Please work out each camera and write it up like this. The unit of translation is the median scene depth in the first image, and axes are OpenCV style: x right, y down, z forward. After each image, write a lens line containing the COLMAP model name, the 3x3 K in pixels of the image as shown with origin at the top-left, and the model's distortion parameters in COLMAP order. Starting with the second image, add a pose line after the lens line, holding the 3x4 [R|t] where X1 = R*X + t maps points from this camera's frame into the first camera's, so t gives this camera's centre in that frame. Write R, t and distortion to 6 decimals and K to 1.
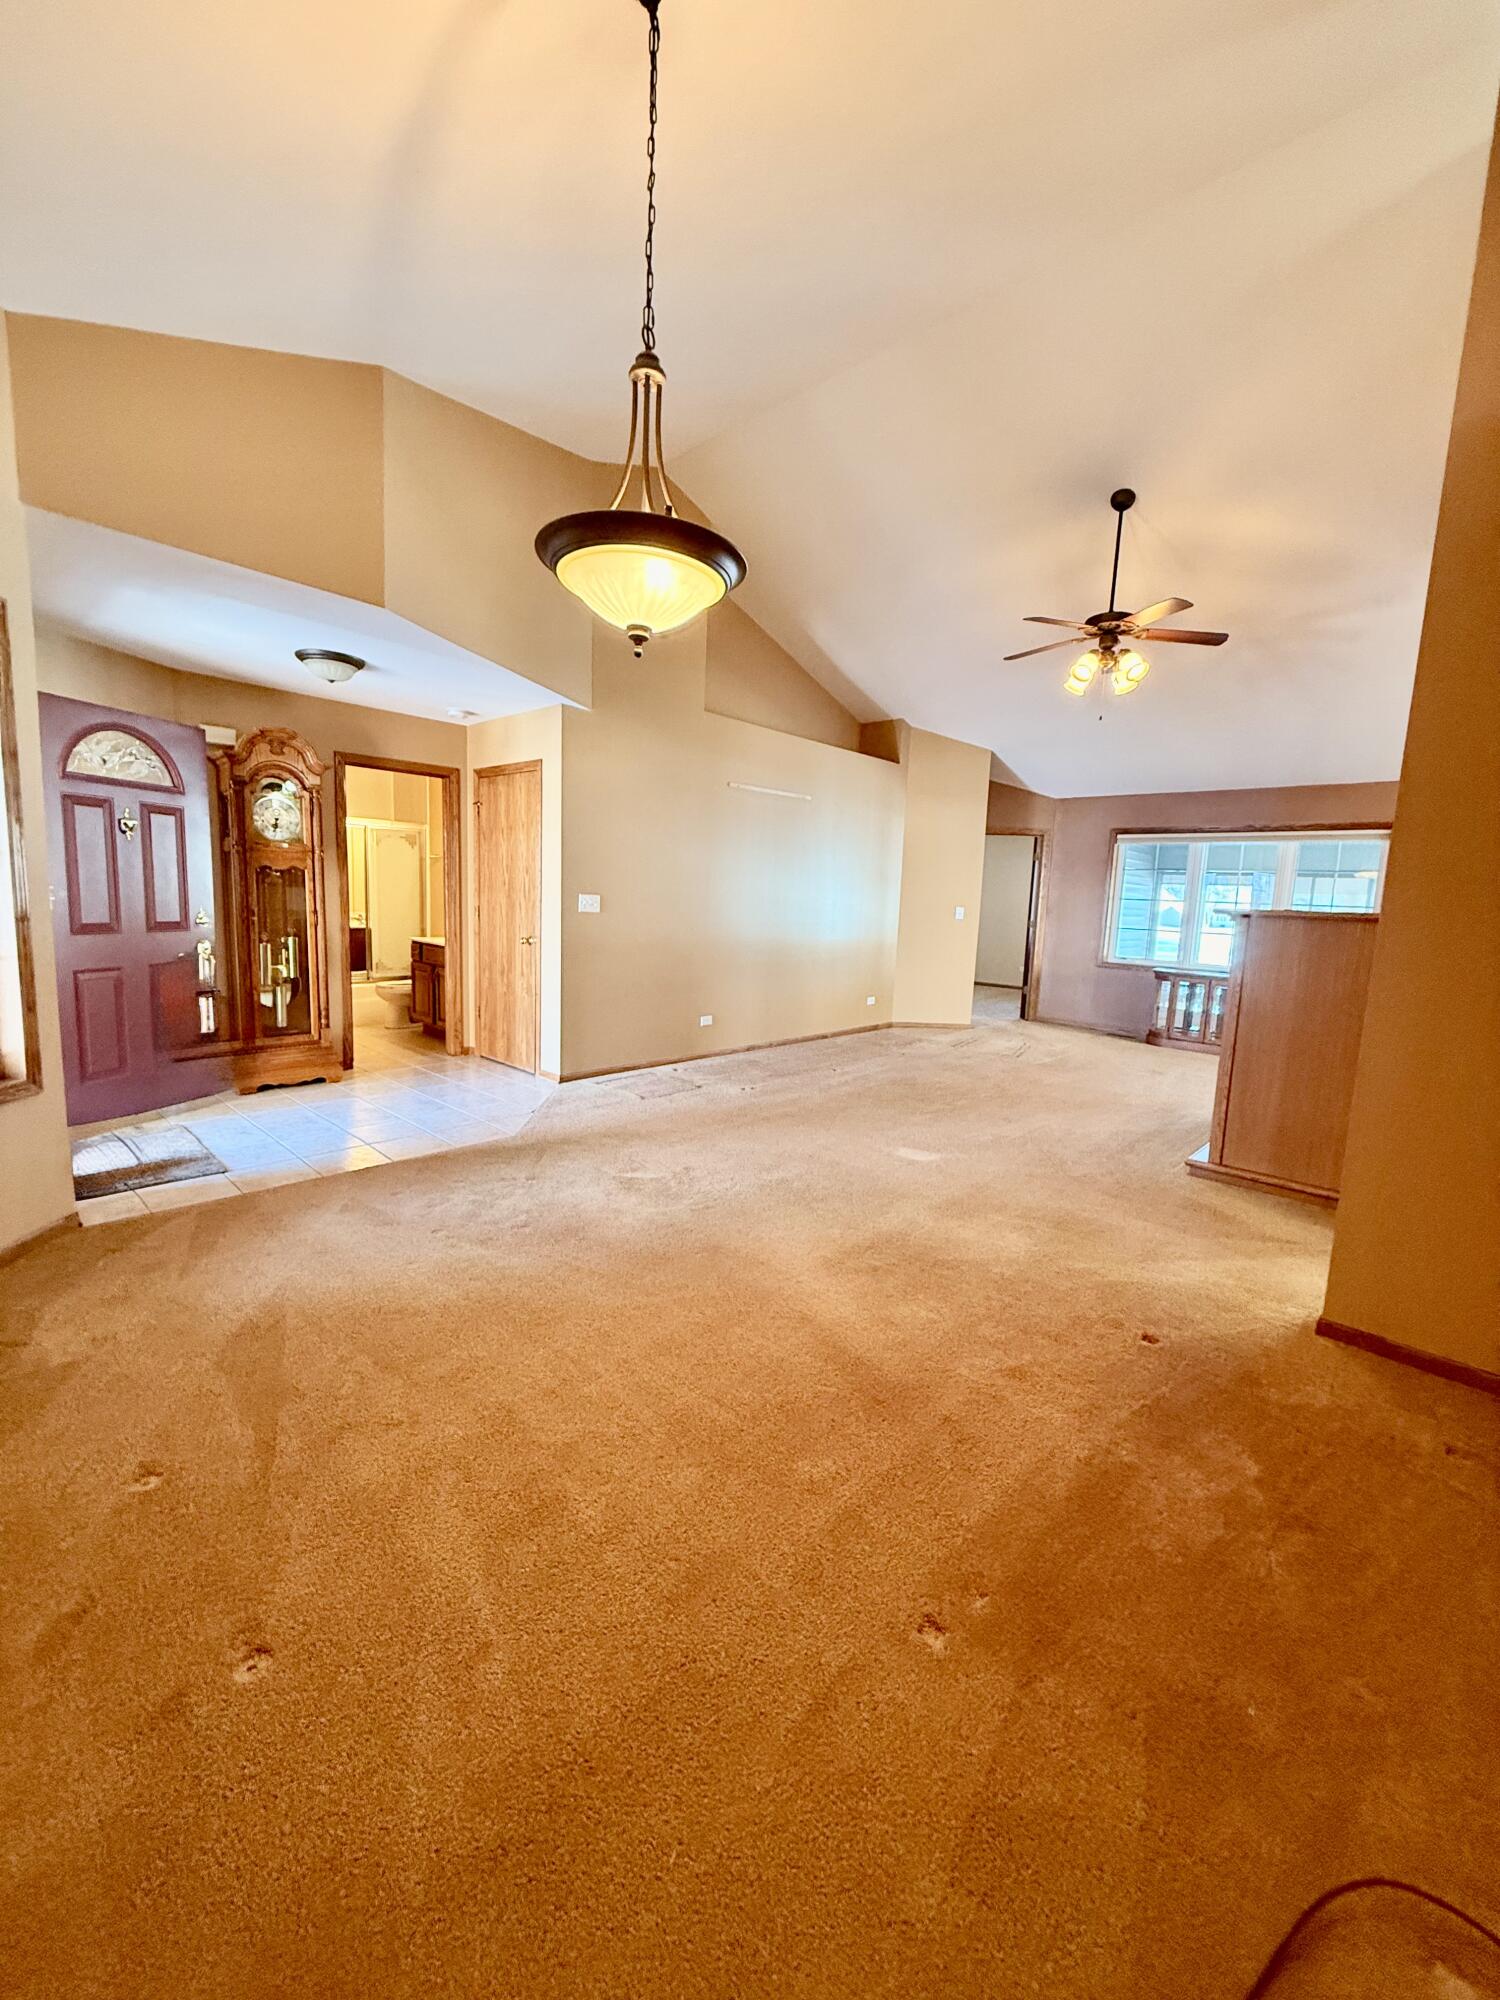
lens RADIAL K [[797.9, 0, 750.0], [0, 797.9, 1000.0], [0, 0, 1]] dist [-0.007970, -0.000183]
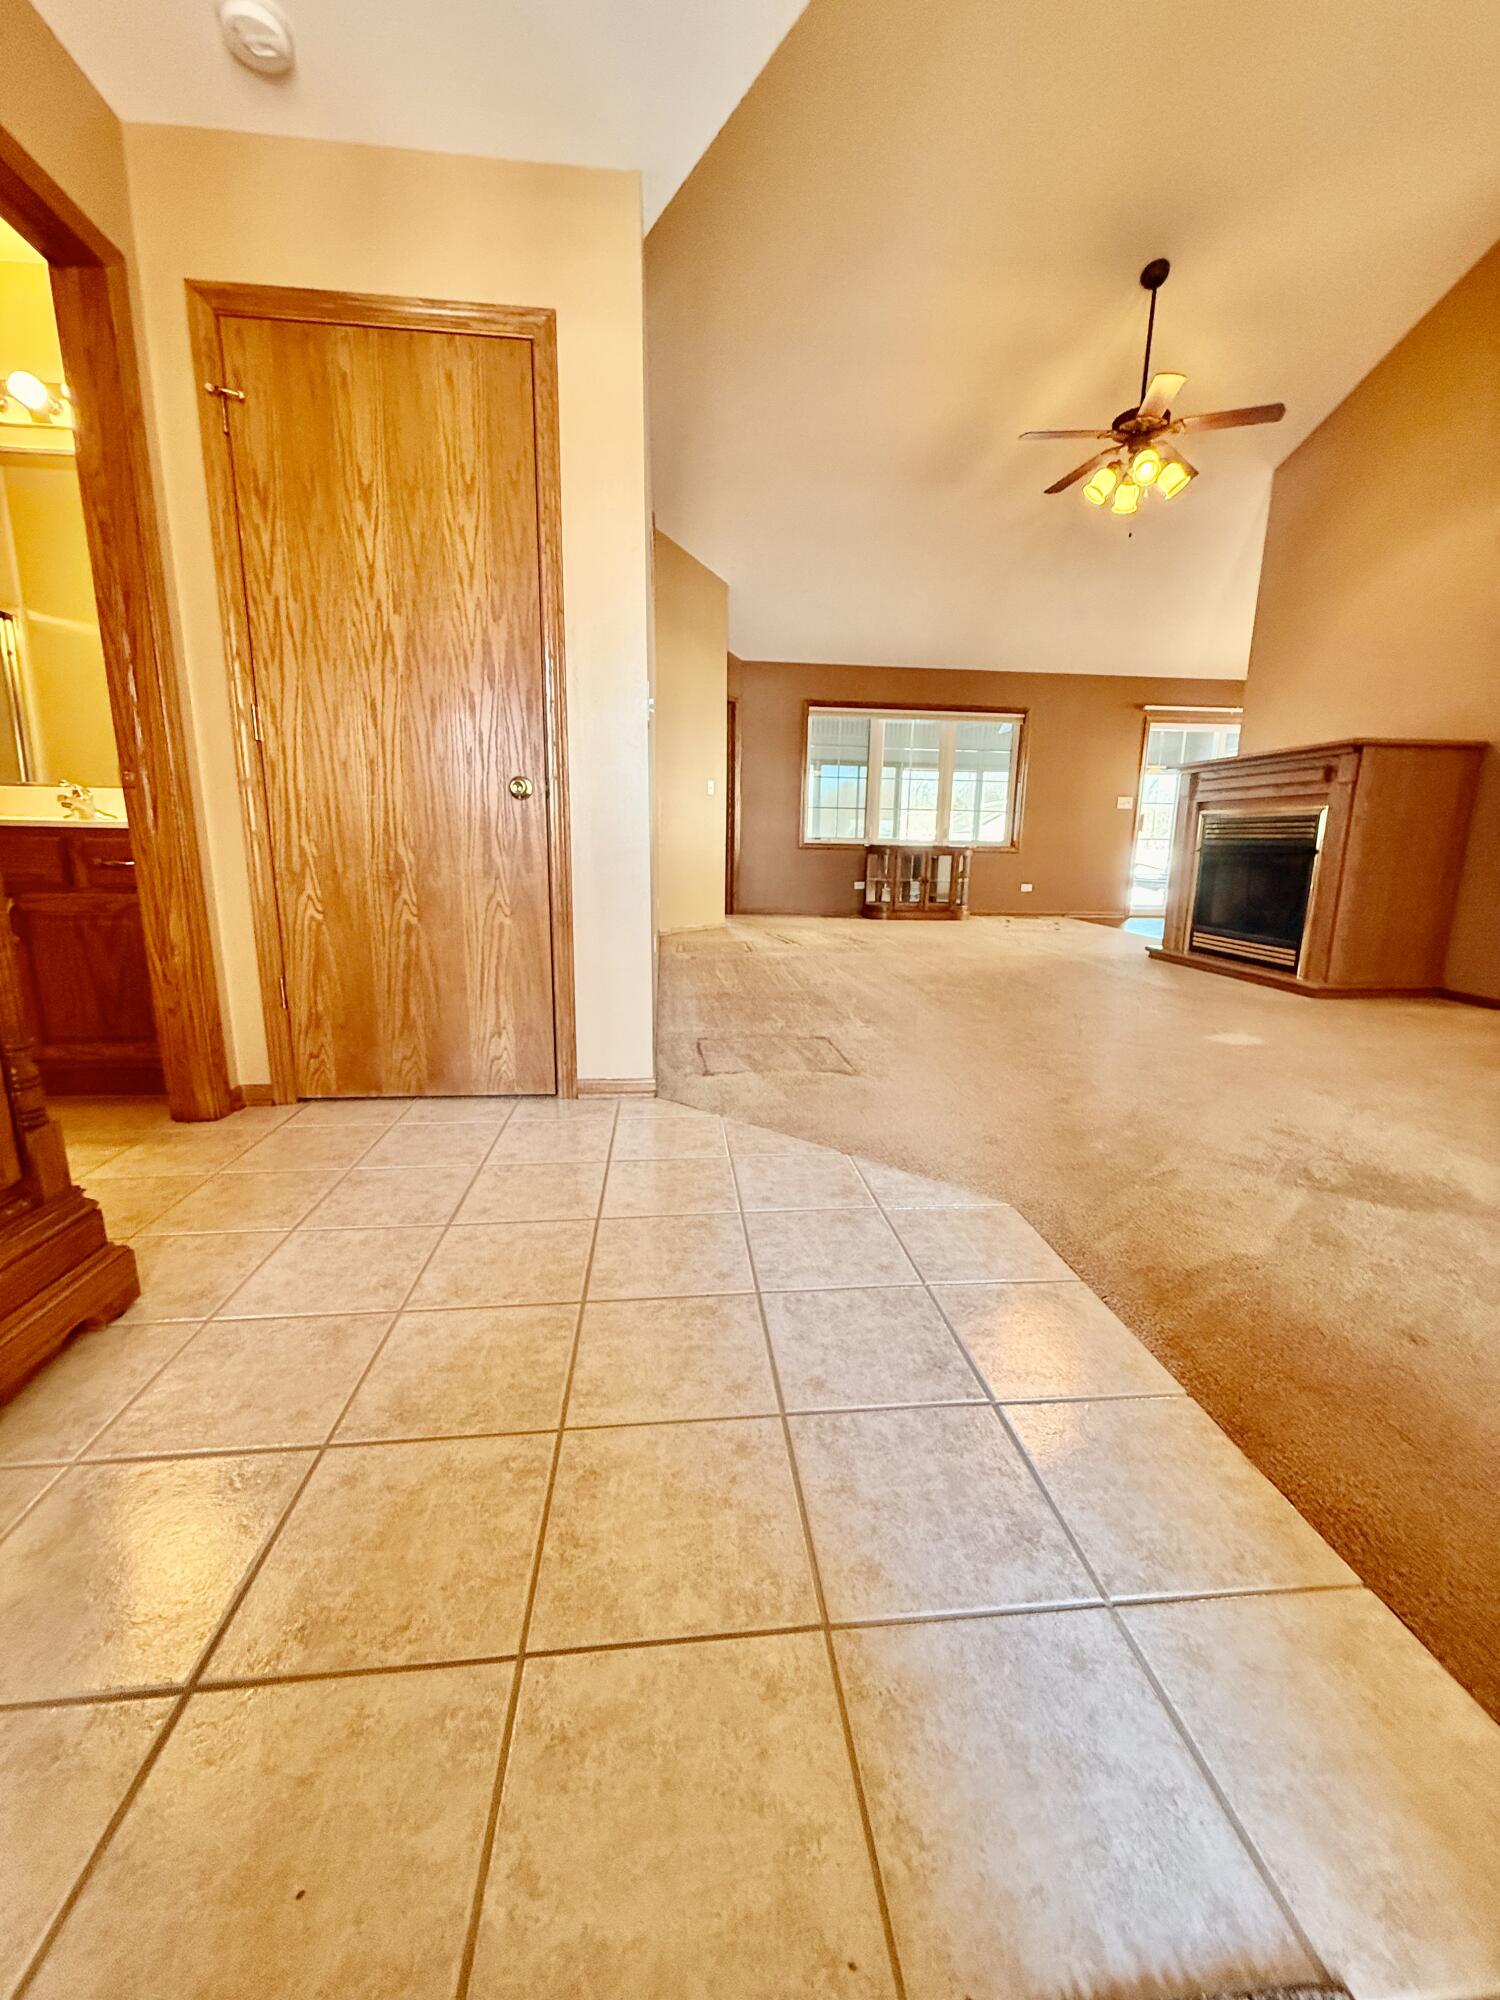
lens RADIAL K [[797.9, 0, 750.0], [0, 797.9, 1000.0], [0, 0, 1]] dist [-0.007970, -0.000183]
pose [[0.653877, -0.181919, 0.734405, -0.496424], [0.111097, 0.983228, 0.144639, -0.011494], [-0.748400, -0.012986, 0.663121, 0.599289]]
